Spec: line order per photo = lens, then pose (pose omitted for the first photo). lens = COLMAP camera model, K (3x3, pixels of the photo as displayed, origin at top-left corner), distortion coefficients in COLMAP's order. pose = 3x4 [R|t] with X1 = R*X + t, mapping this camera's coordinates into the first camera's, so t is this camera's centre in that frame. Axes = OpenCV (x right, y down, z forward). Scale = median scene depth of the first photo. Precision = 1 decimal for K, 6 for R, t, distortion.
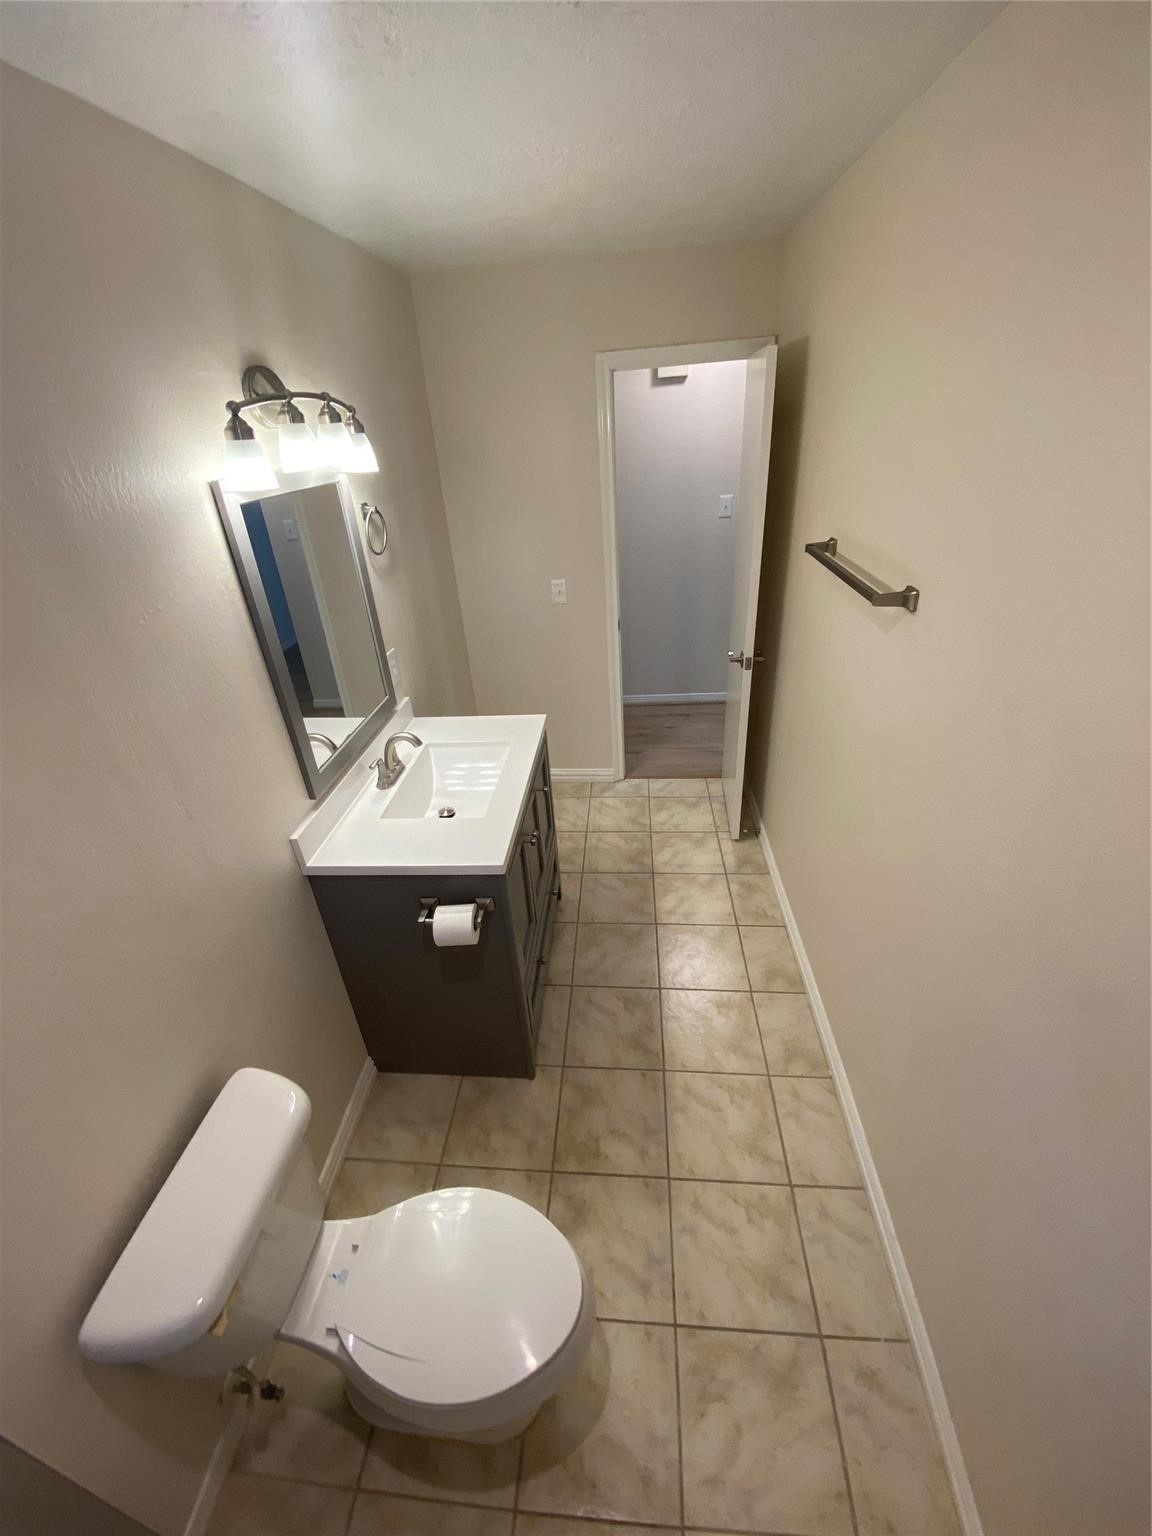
lens RADIAL K [[642.5, 0, 576.0], [0, 642.5, 768.0], [0, 0, 1]] dist [0.075030, -0.043504]
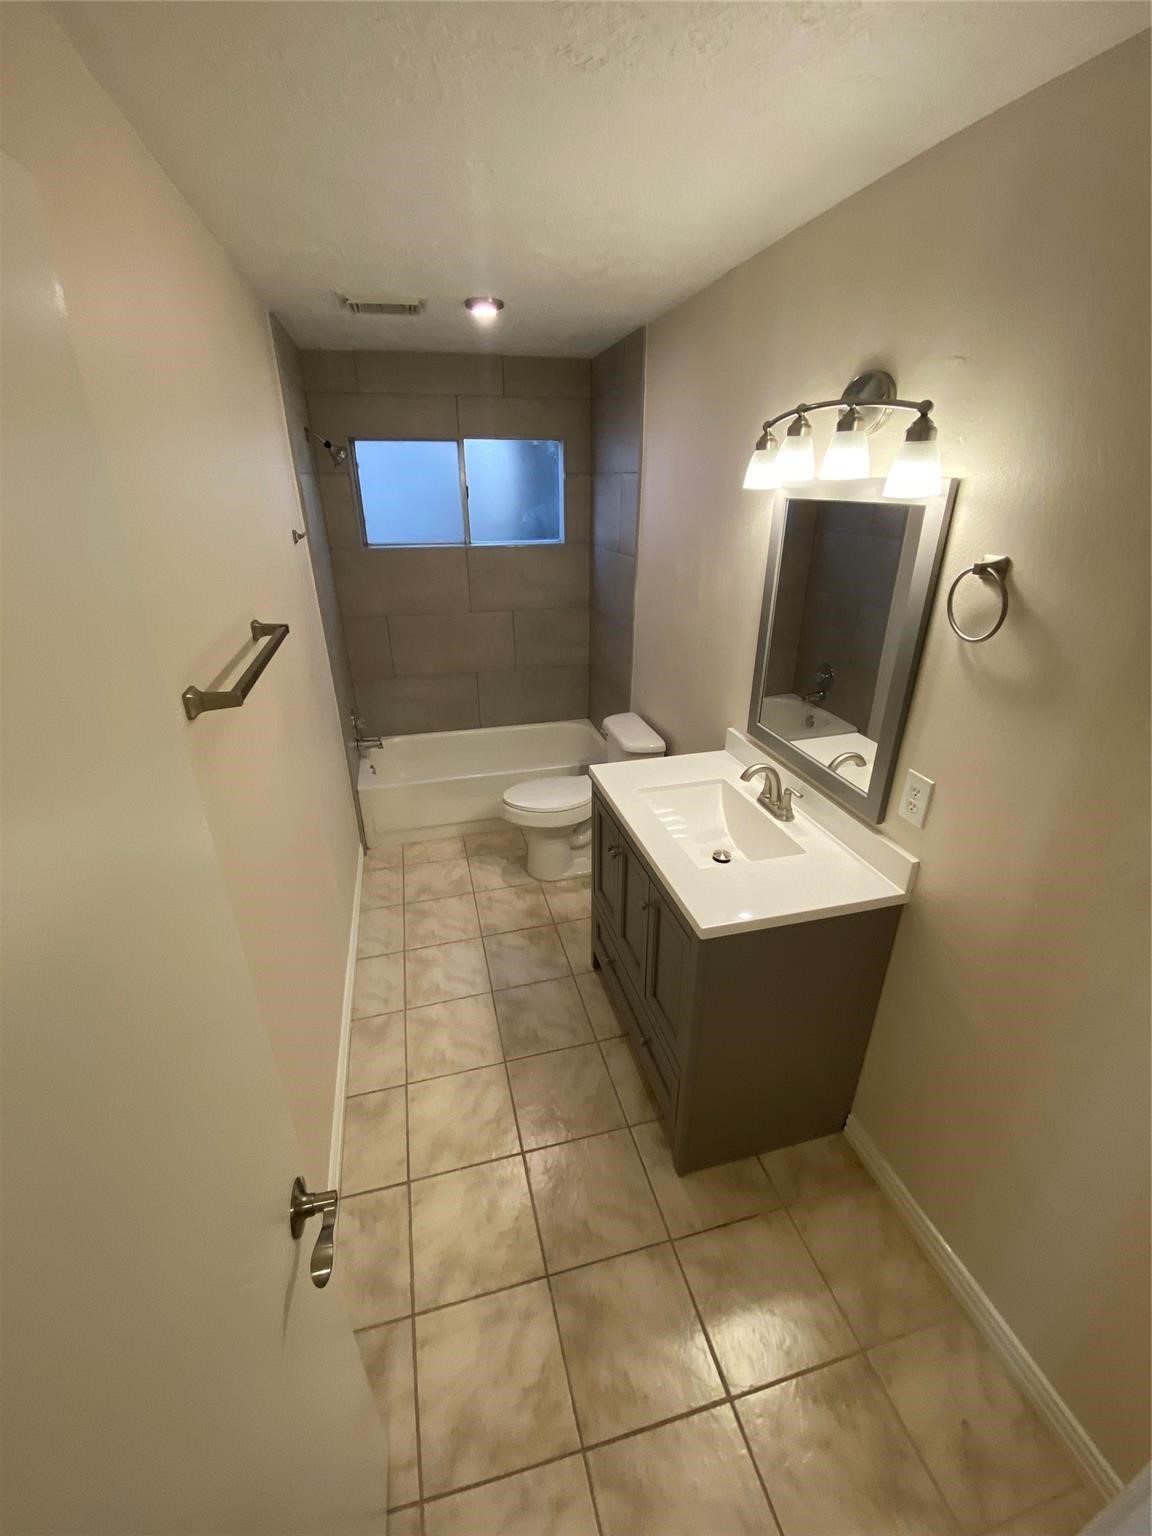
lens RADIAL K [[613.3, 0, 576.0], [0, 613.3, 768.0], [0, 0, 1]] dist [-0.025487, 0.000101]
pose [[-0.942773, 0.203728, -0.263960, 0.207269], [-0.104485, 0.571260, 0.814092, -0.720586], [0.316643, 0.795083, -0.517281, 1.340799]]
